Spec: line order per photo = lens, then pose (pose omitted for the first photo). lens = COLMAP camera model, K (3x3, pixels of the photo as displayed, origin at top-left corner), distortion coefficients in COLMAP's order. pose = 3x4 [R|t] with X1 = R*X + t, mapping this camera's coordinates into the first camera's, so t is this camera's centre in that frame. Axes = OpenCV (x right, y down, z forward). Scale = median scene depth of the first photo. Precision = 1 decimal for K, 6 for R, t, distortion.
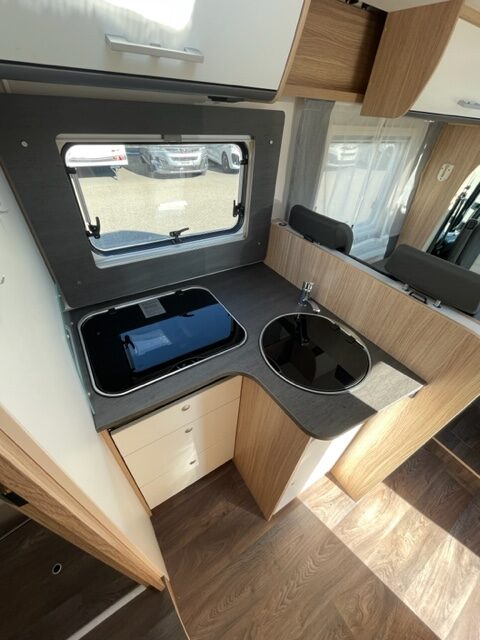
lens RADIAL K [[260.5, 0, 239.1], [0, 260.5, 320.6], [0, 0, 1]] dist [-0.003497, -0.000264]
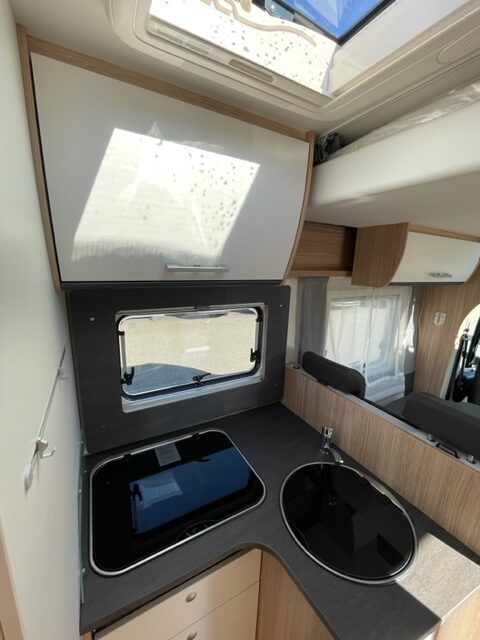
lens RADIAL K [[260.5, 0, 239.7], [0, 260.5, 321.1], [0, 0, 1]] dist [-0.003497, -0.000264]
pose [[0.997666, -0.014085, -0.066814, 0.007971], [-0.018326, 0.887362, -0.460709, -0.044210], [0.065777, 0.460858, 0.885033, -0.074390]]
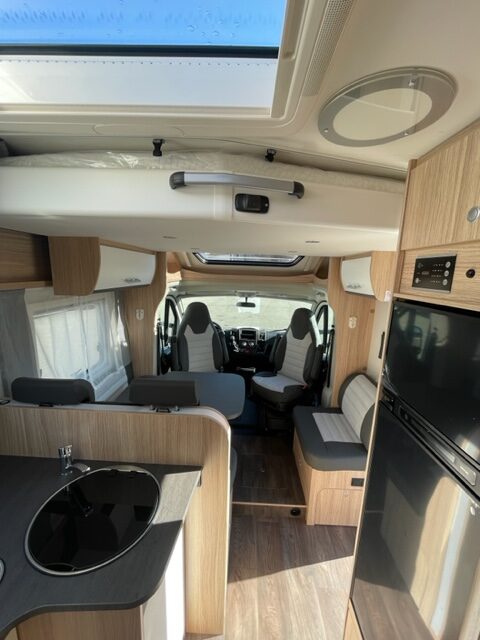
lens RADIAL K [[260.5, 0, 241.1], [0, 260.5, 319.7], [0, 0, 1]] dist [-0.003497, -0.000264]
pose [[0.562977, -0.191980, 0.803866, -0.040340], [0.534088, 0.826781, -0.176589, -0.020955], [-0.630719, 0.528751, 0.567993, -0.178350]]
